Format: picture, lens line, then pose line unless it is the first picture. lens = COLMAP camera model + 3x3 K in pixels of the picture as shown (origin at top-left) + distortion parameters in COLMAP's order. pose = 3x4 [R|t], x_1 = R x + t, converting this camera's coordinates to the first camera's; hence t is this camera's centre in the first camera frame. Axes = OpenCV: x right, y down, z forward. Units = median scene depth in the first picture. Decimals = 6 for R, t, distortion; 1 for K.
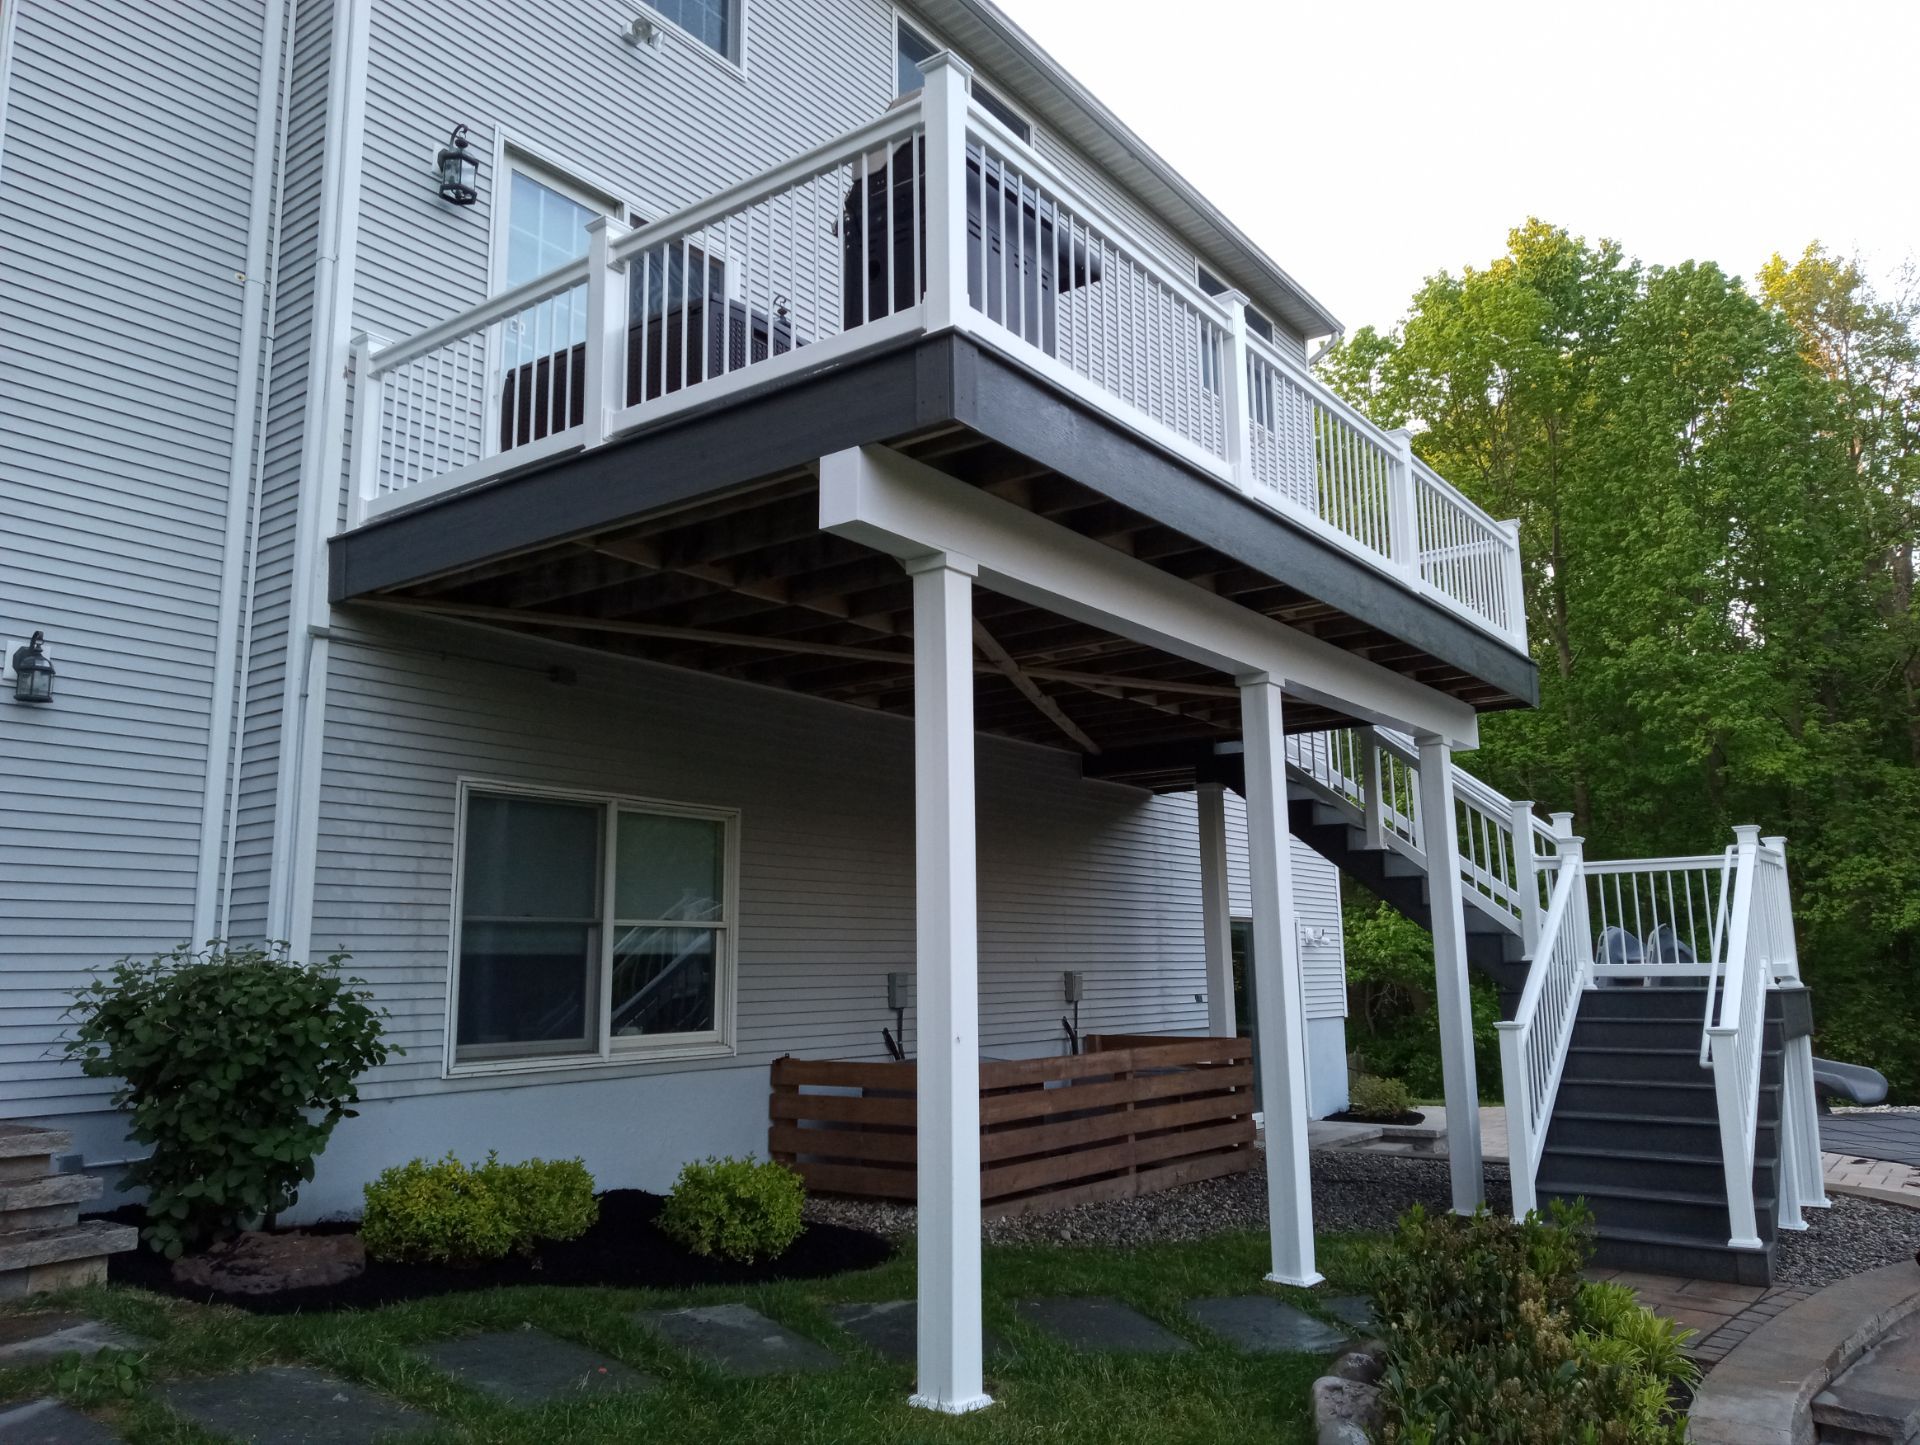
lens RADIAL K [[1407.2, 0, 944.7], [0, 1407.2, 713.7], [0, 0, 1]] dist [0.022484, -0.016861]
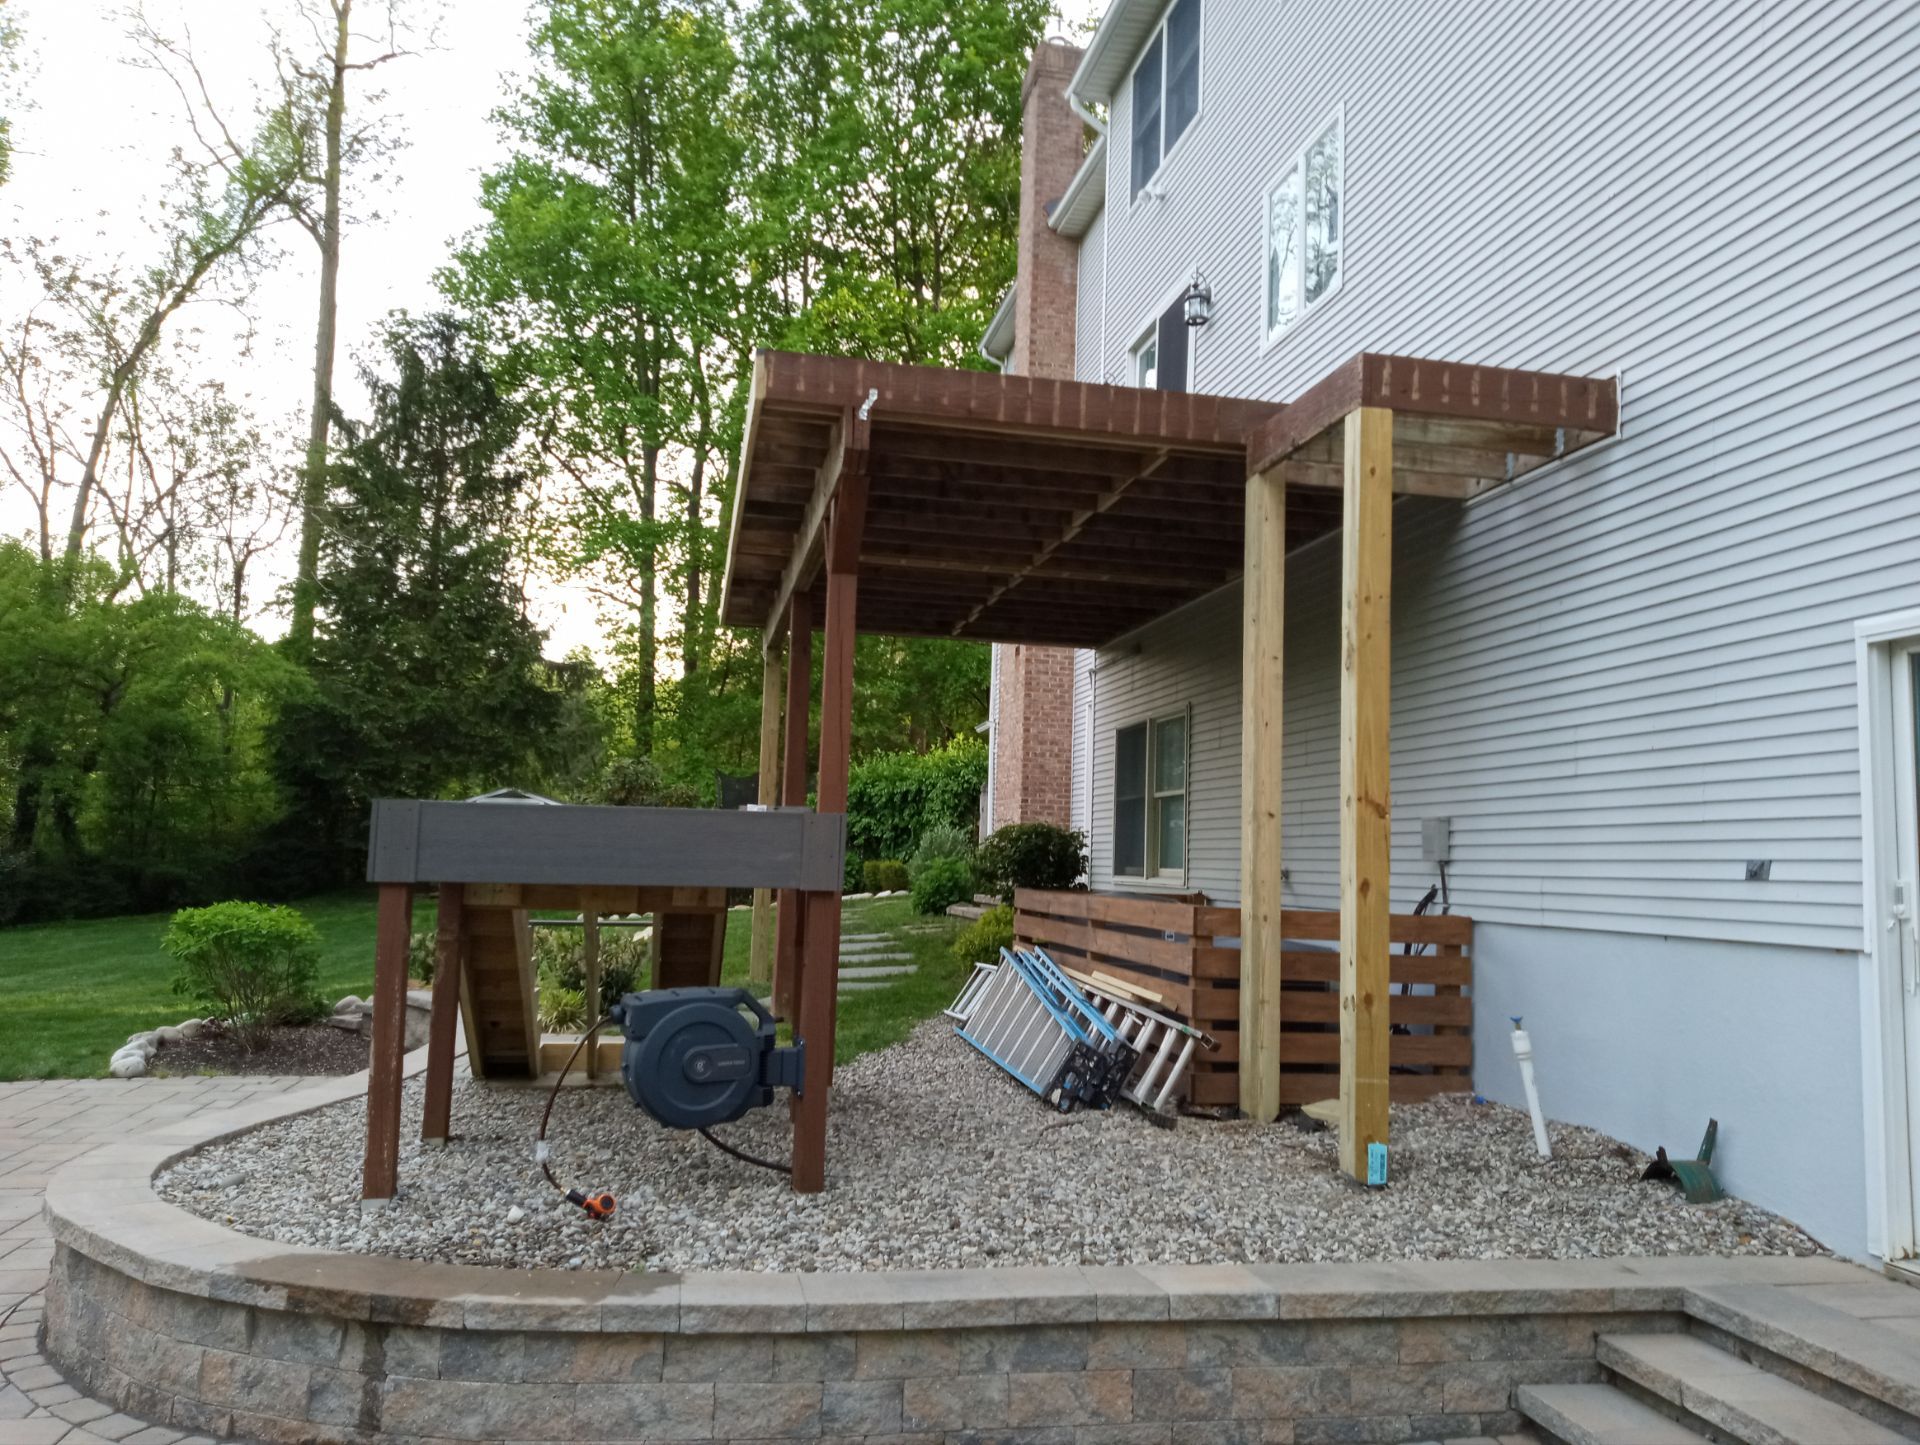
lens RADIAL K [[1407.2, 0, 962.8], [0, 1407.2, 736.5], [0, 0, 1]] dist [0.022484, -0.016861]
pose [[-0.659150, -0.070071, -0.748740, 0.873089], [0.119785, 0.973154, -0.196525, 0.297951], [0.742411, -0.219227, -0.633061, 1.502903]]
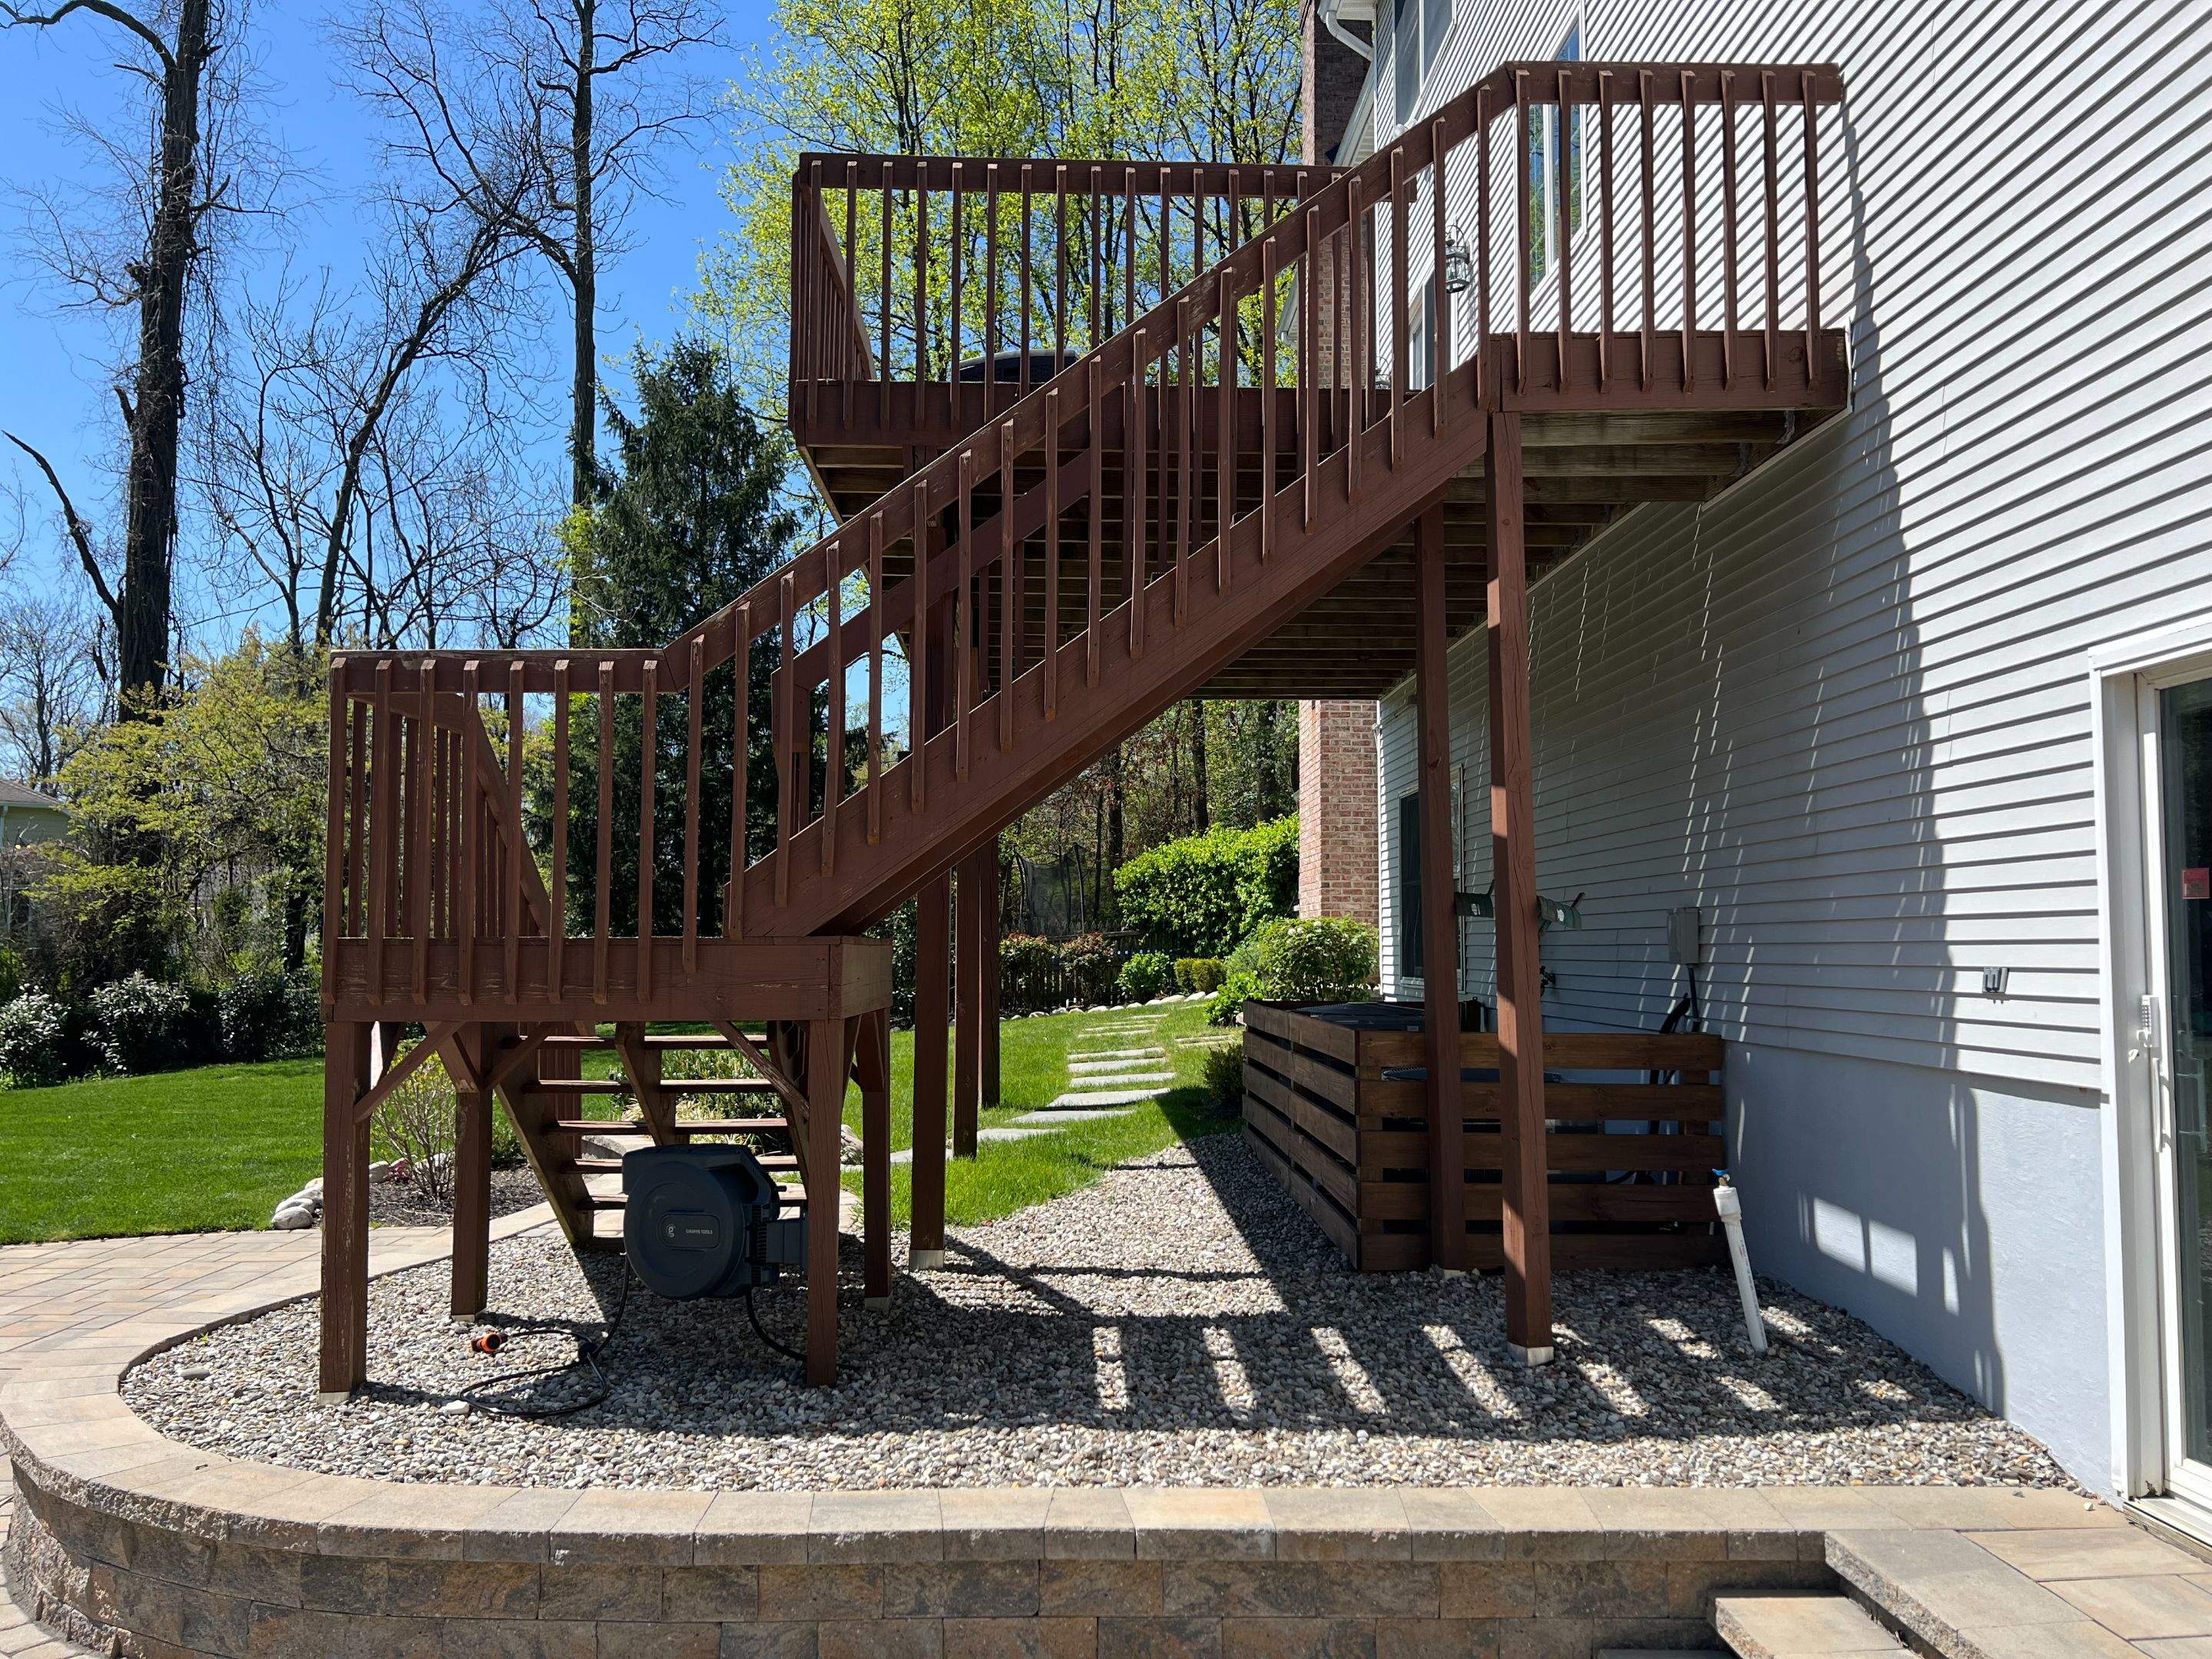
lens RADIAL K [[1661.3, 0, 1099.5], [0, 1661.3, 870.0], [0, 0, 1]] dist [0.014935, -0.030620]
pose [[-0.771337, -0.011197, -0.636329, 0.767841], [0.131053, 0.975623, -0.176025, 0.297020], [0.622788, -0.219167, -0.751066, 1.584708]]
